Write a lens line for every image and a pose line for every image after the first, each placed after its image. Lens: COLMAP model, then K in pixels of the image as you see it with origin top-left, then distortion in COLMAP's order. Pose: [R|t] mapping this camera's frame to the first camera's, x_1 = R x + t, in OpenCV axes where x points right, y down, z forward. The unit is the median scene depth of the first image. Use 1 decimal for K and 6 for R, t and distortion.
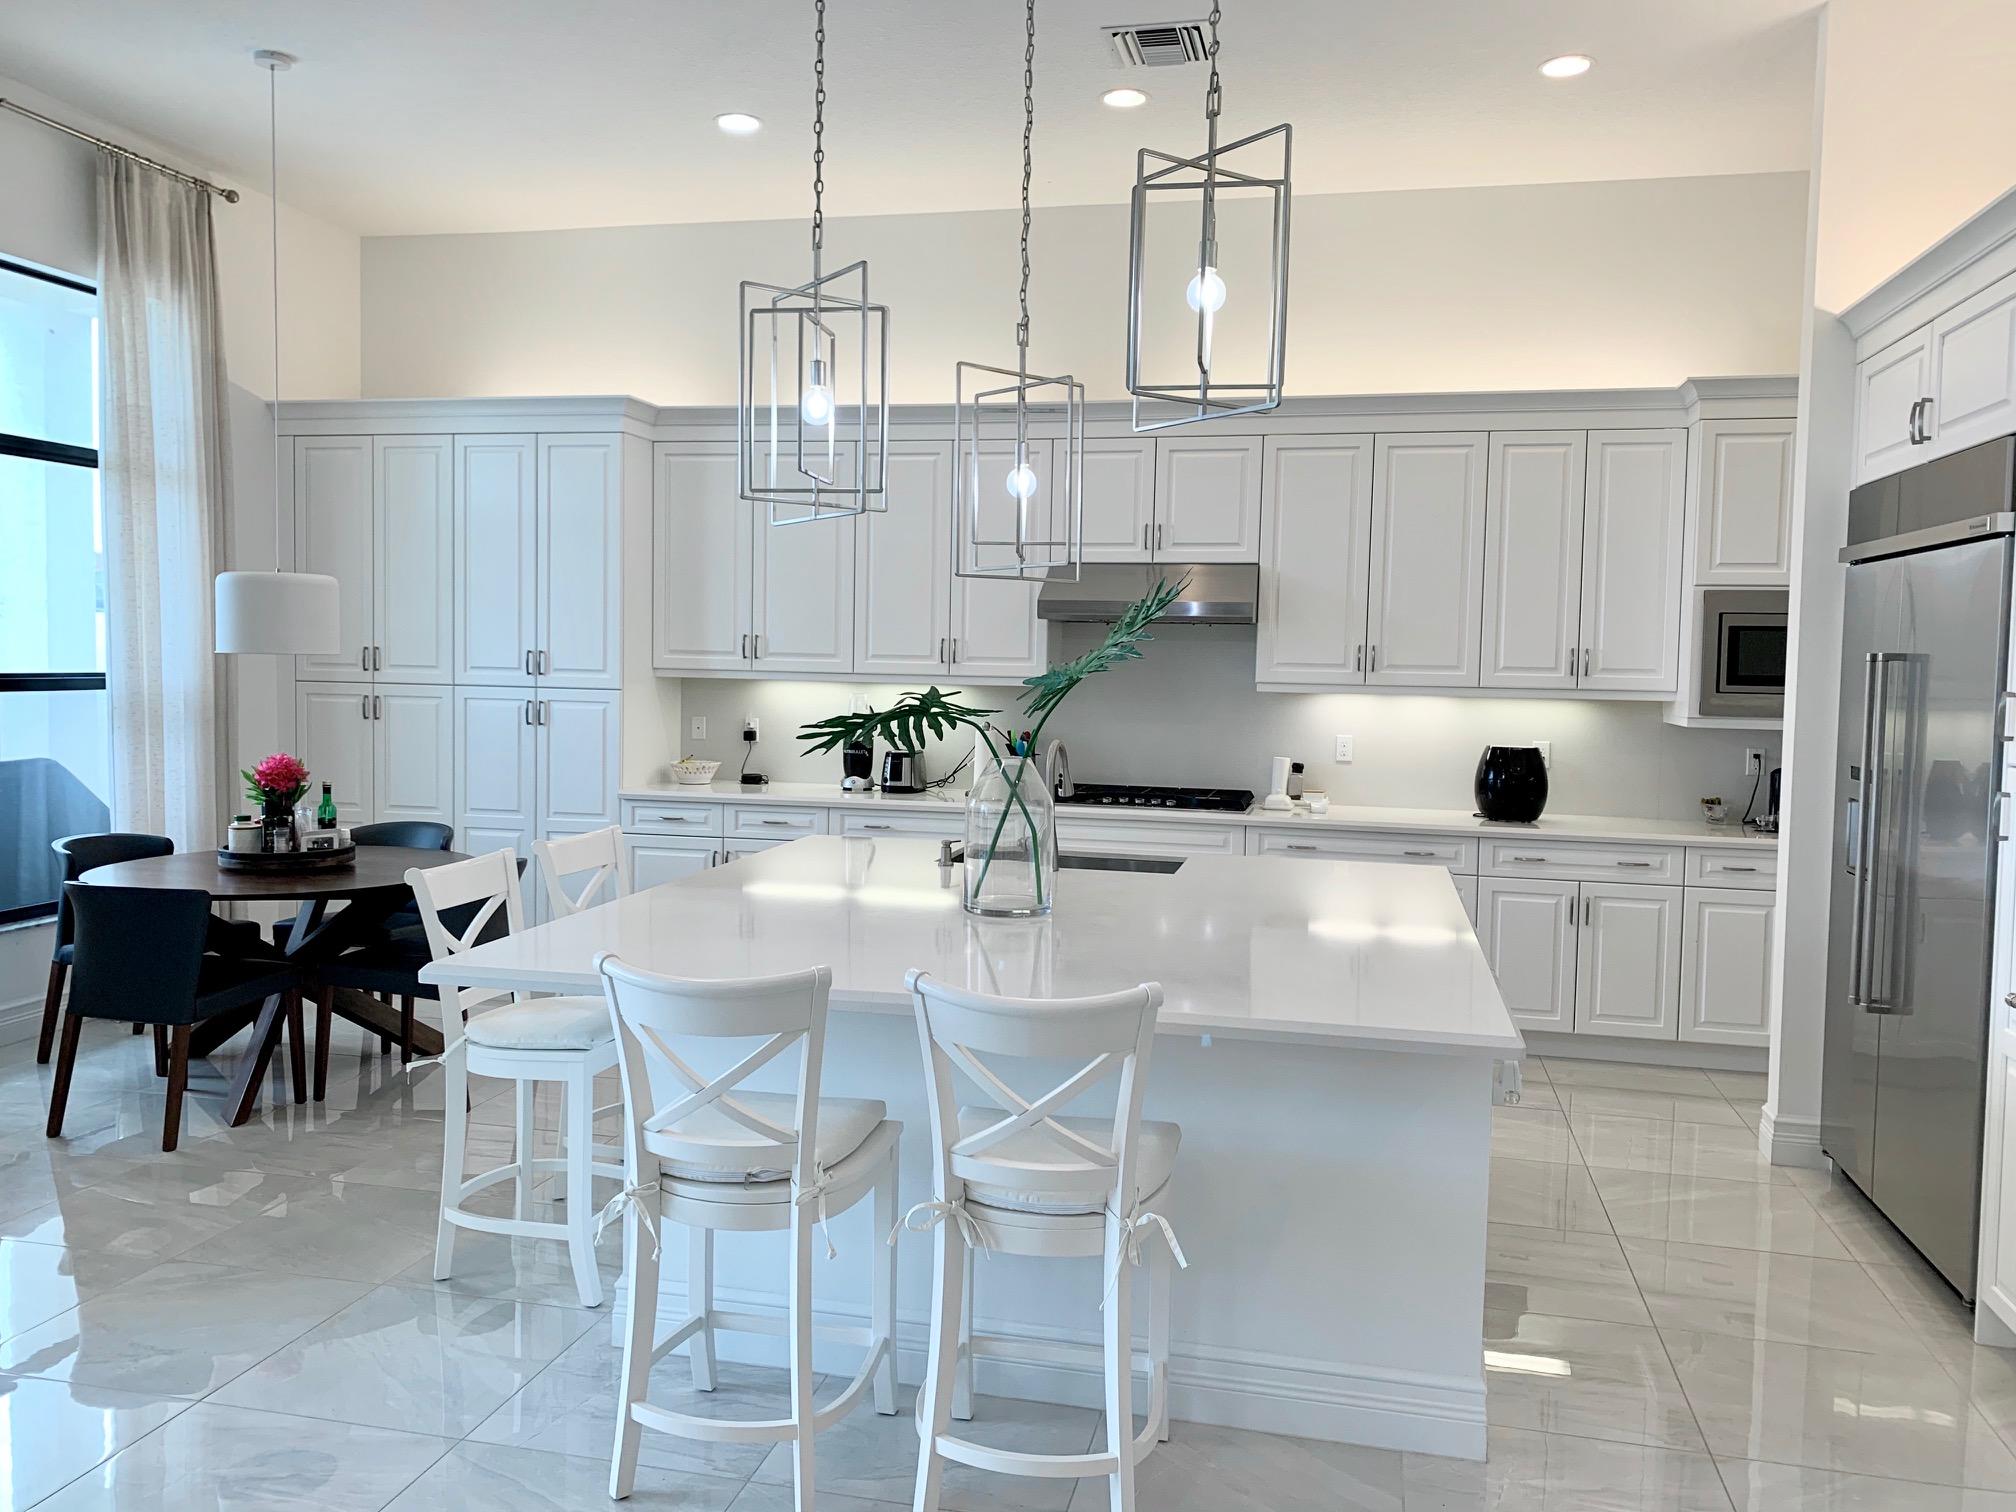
lens RADIAL K [[1534.2, 0, 1012.7], [0, 1534.2, 745.3], [0, 0, 1]] dist [0.047097, -0.039456]
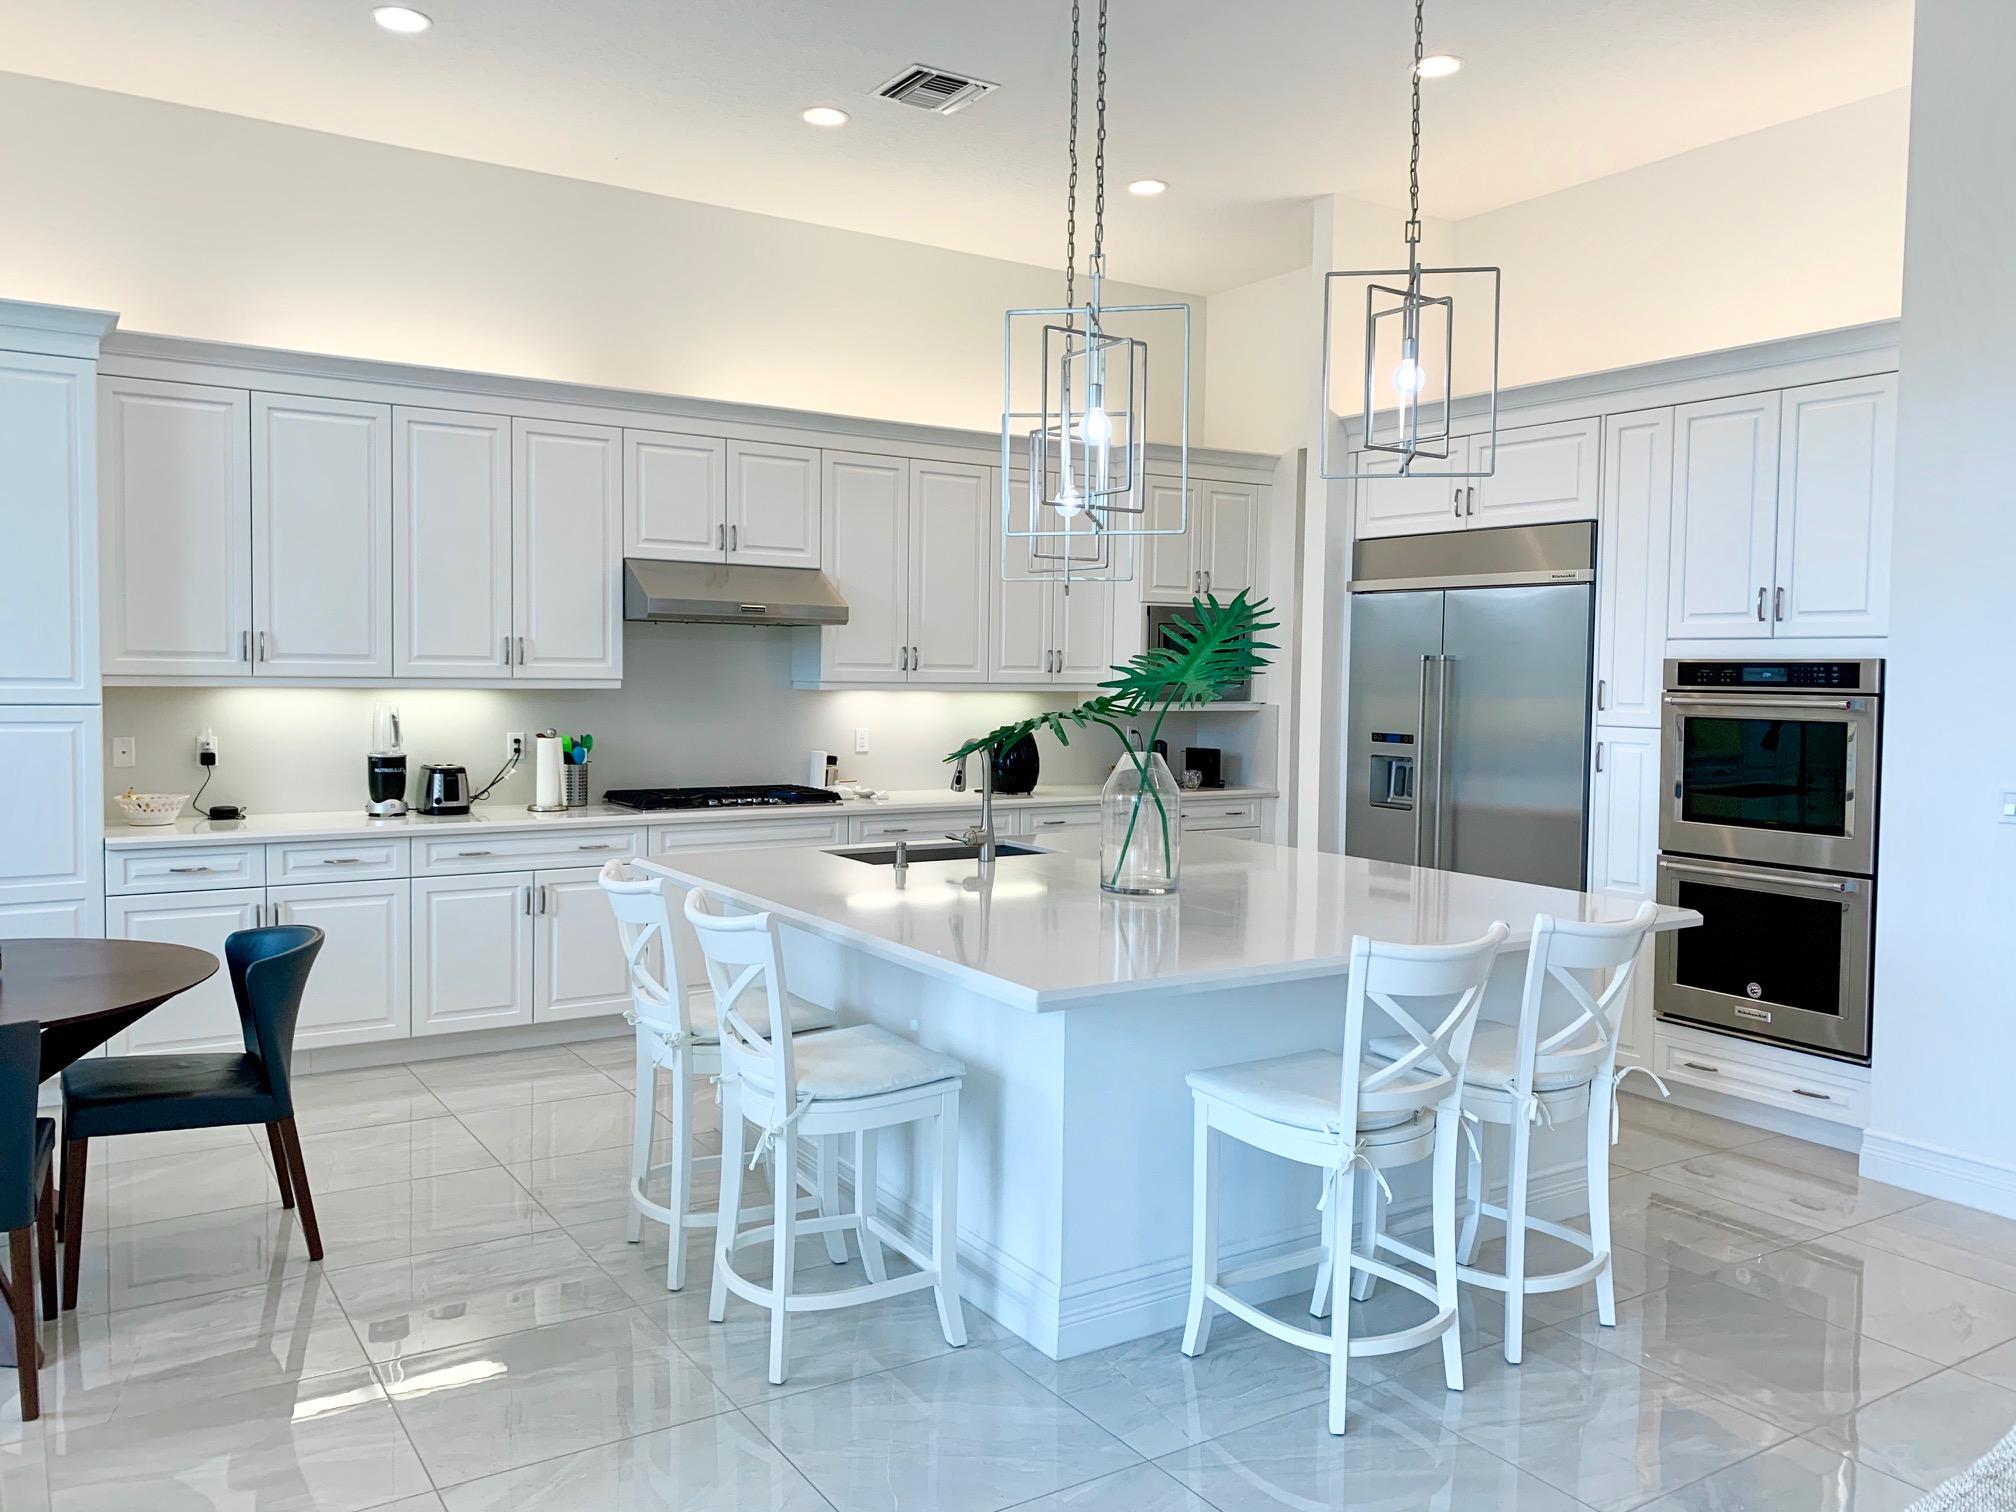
lens RADIAL K [[1534.2, 0, 1011.6], [0, 1534.2, 763.1], [0, 0, 1]] dist [0.047097, -0.039456]
pose [[0.697453, -0.055315, 0.714492, -0.476279], [0.040150, 0.998467, 0.038108, -0.018683], [-0.715505, 0.002108, 0.698605, 0.157738]]
